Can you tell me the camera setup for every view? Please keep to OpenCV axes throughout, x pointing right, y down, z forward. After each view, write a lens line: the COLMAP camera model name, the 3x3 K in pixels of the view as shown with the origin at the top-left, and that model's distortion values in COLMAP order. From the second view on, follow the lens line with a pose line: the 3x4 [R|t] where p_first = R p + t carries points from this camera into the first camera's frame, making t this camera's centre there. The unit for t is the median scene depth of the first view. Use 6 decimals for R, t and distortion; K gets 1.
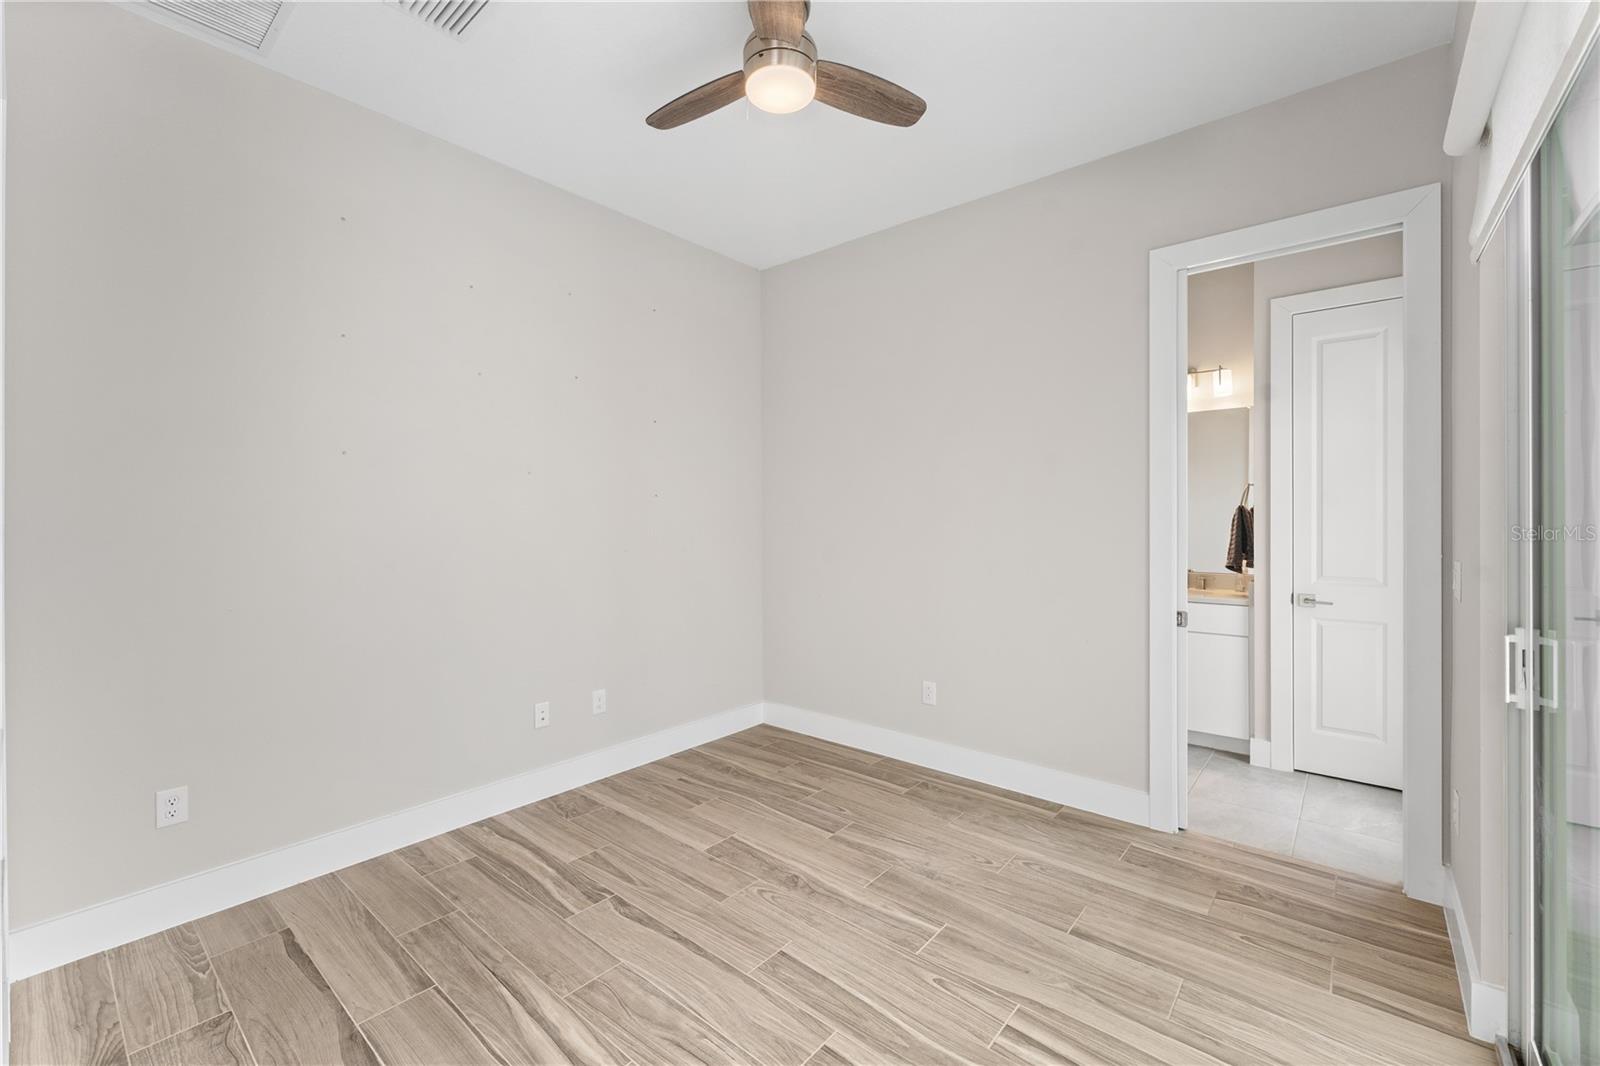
lens RADIAL K [[655.9, 0, 803.1], [0, 655.9, 519.8], [0, 0, 1]] dist [0.000532, -0.000039]
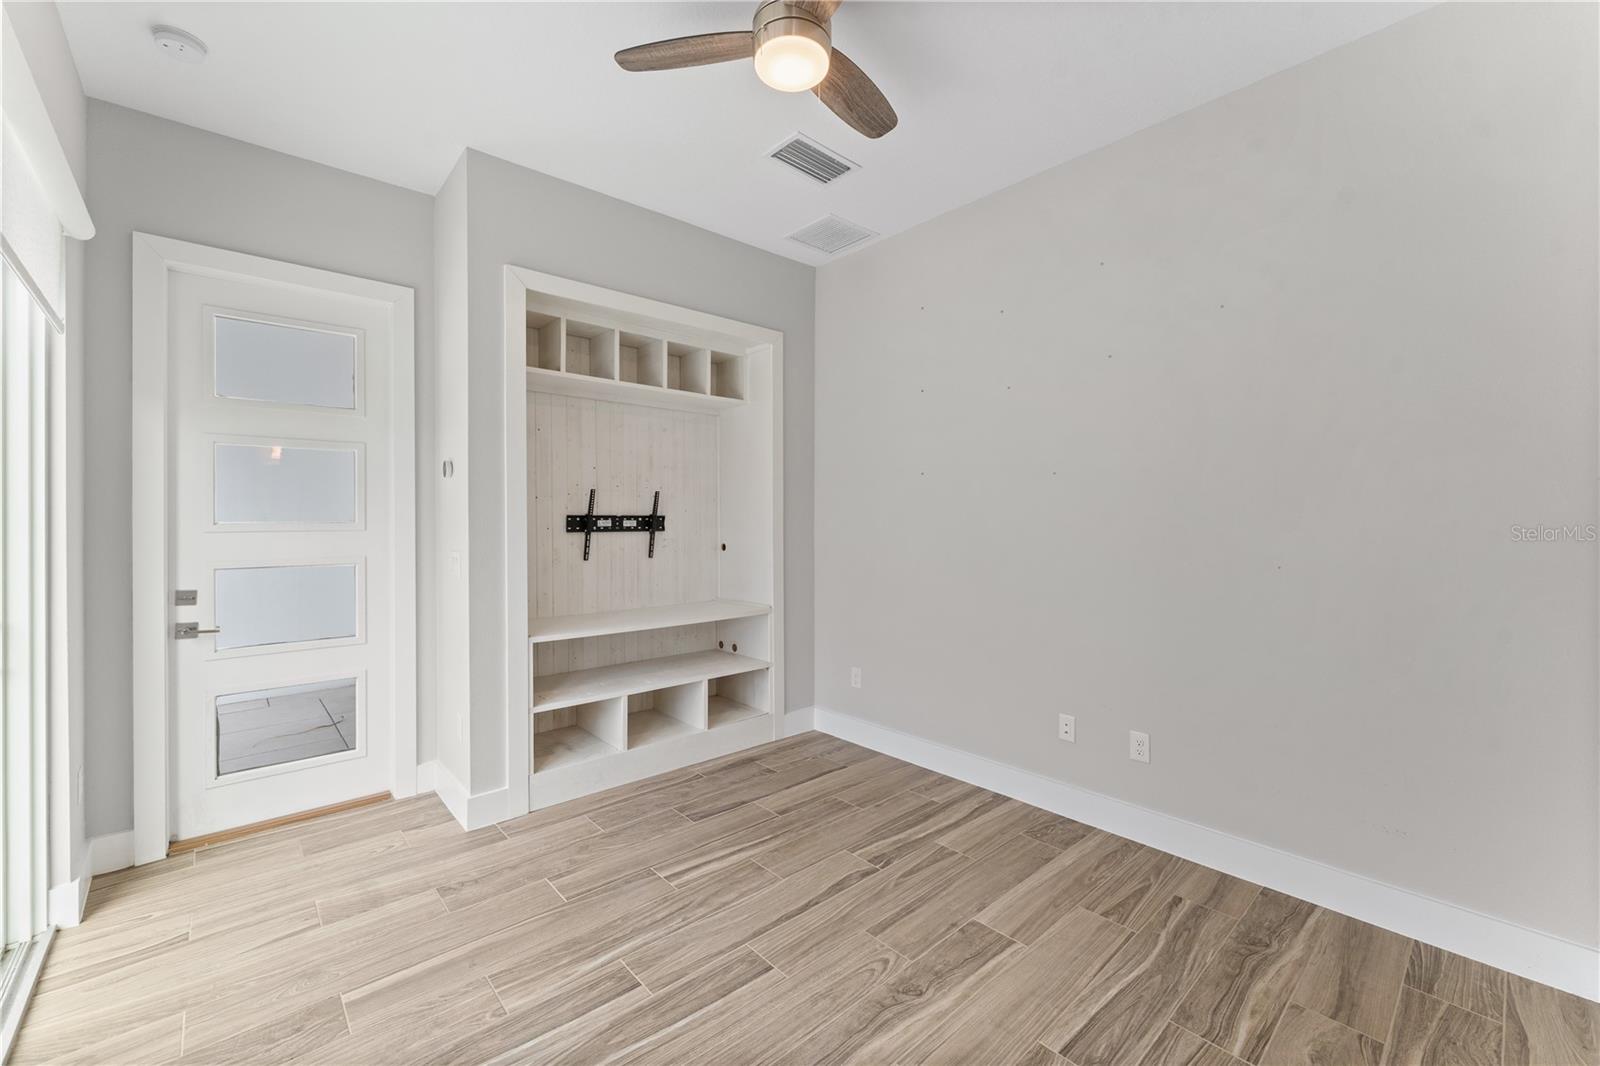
lens RADIAL K [[655.9, 0, 803.1], [0, 655.9, 519.8], [0, 0, 1]] dist [0.000532, -0.000039]
pose [[-0.137908, 0.003722, -0.990438, 0.724685], [-0.000095, 0.999993, 0.003771, -0.006190], [0.990445, 0.000614, -0.137907, 0.930599]]
